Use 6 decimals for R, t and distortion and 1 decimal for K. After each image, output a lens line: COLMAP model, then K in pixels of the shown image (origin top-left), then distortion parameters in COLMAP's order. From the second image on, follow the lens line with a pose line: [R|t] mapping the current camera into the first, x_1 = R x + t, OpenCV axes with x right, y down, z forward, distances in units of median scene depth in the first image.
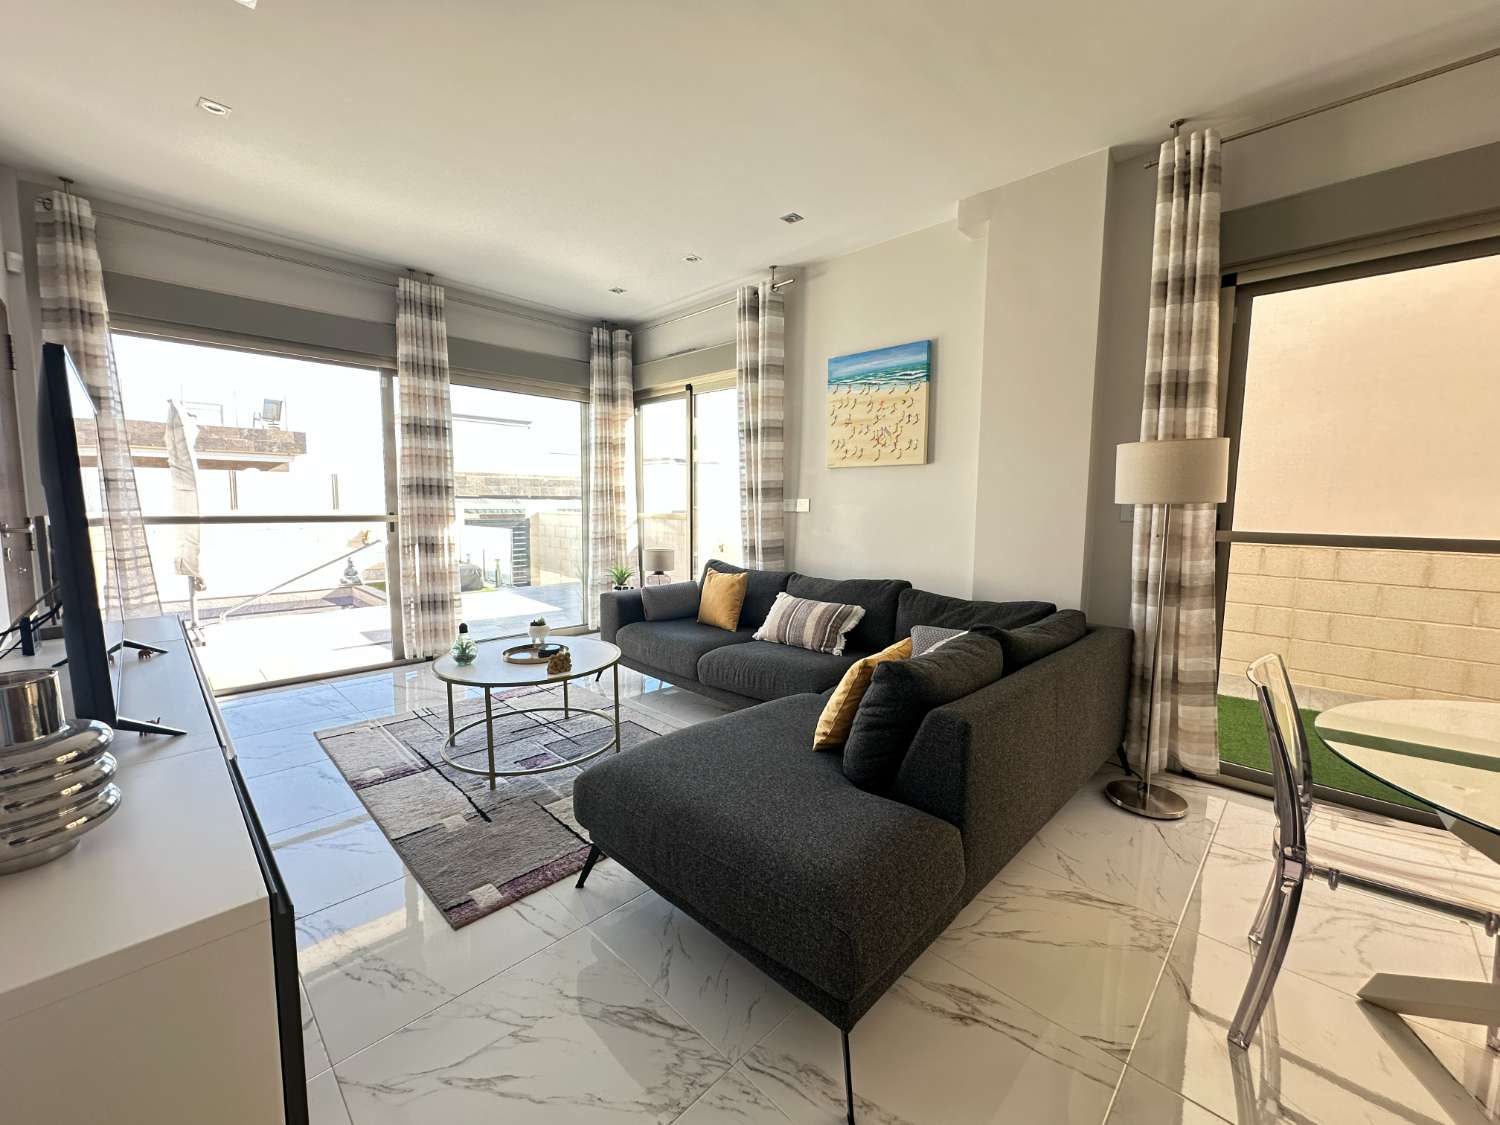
lens RADIAL K [[599.2, 0, 749.3], [0, 599.2, 559.5], [0, 0, 1]] dist [-0.000344, -0.000557]
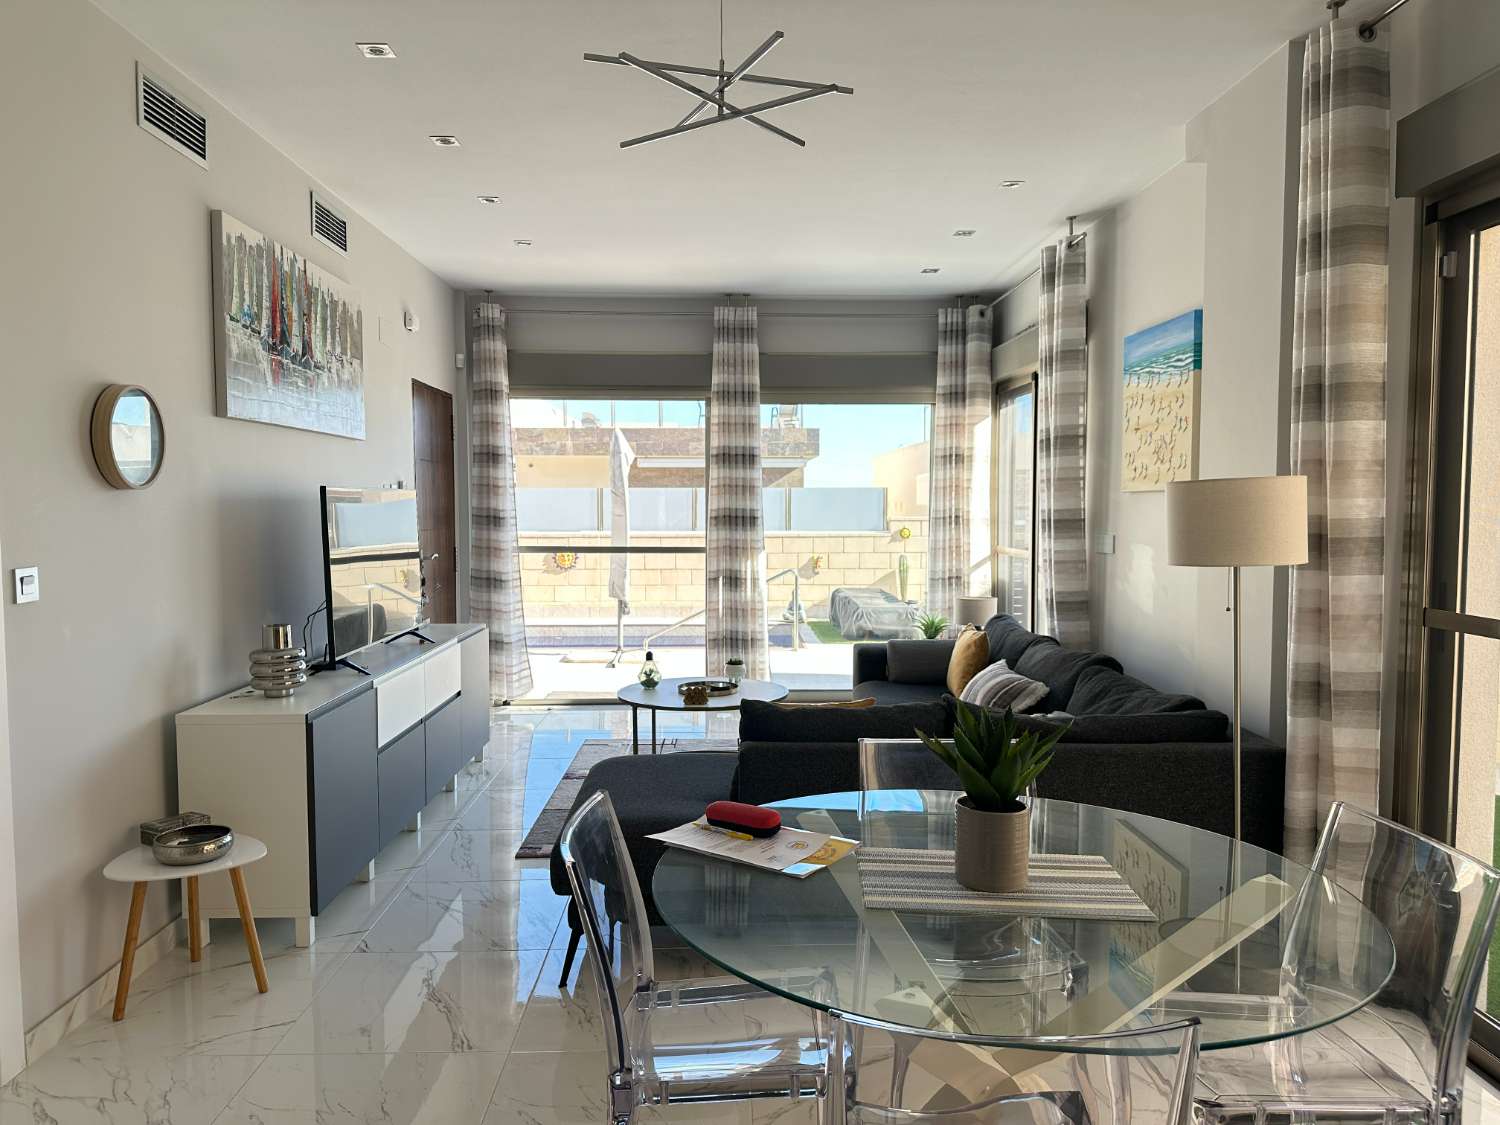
lens RADIAL K [[1049.4, 0, 745.1], [0, 1049.4, 560.8], [0, 0, 1]] dist [0.095422, -0.013058]
pose [[0.716724, 0.028159, -0.696788, 0.649813], [-0.058827, 0.998064, -0.020175, -0.020886], [0.694872, 0.055450, 0.716993, -0.180631]]
